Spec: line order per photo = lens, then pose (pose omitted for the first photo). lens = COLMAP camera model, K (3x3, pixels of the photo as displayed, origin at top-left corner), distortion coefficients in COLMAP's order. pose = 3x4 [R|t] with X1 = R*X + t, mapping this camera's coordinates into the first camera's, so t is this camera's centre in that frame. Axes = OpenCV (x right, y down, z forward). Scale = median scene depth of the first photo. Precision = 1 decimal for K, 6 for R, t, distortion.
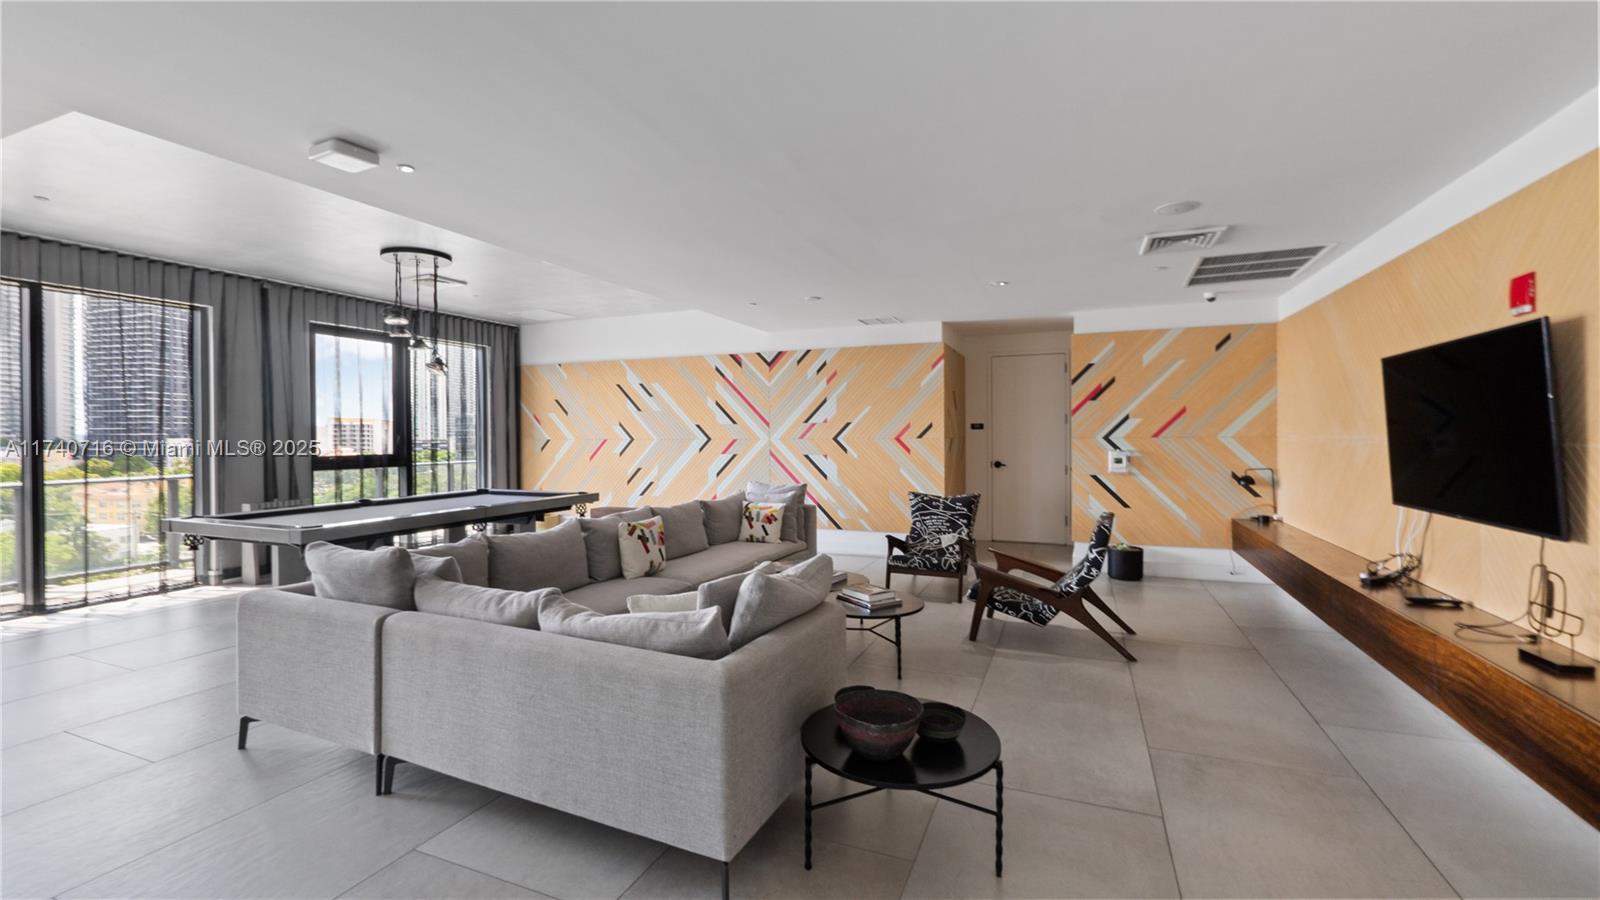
lens RADIAL K [[668.4, 0, 797.5], [0, 668.4, 442.1], [0, 0, 1]] dist [0.000395, -0.000218]
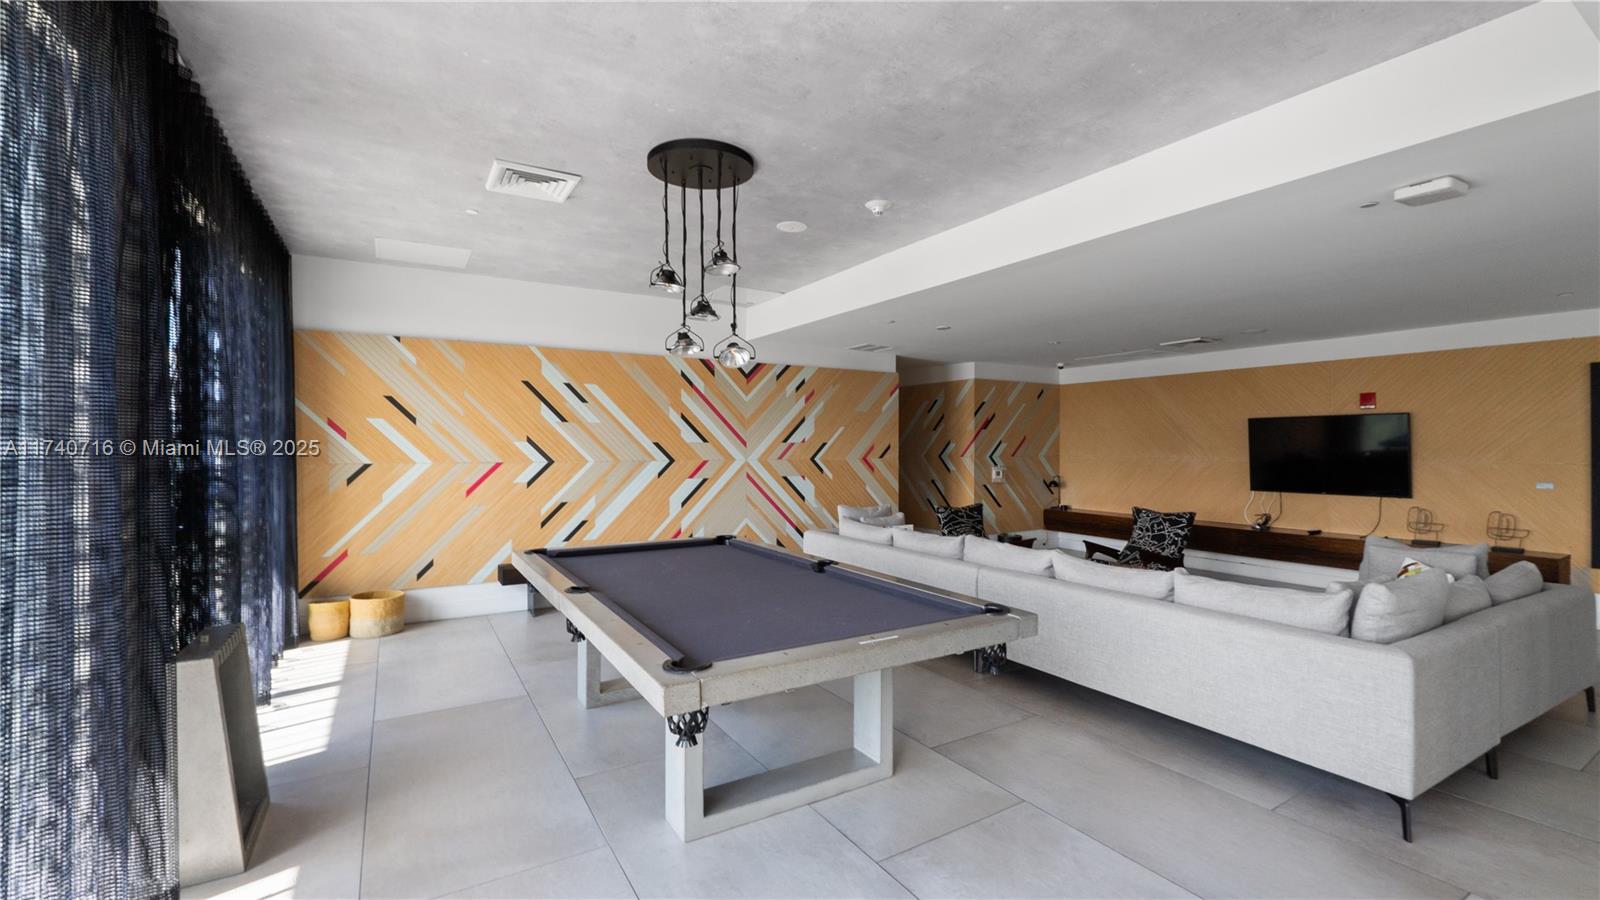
lens RADIAL K [[680.3, 0, 800.0], [0, 680.3, 450.0], [0, 0, 1]] dist [-0.001348, -0.000150]
pose [[0.588516, 0.001617, 0.808484, -0.756478], [0.006133, 0.999960, -0.006464, -0.011937], [-0.808462, 0.008762, 0.588483, 0.421558]]
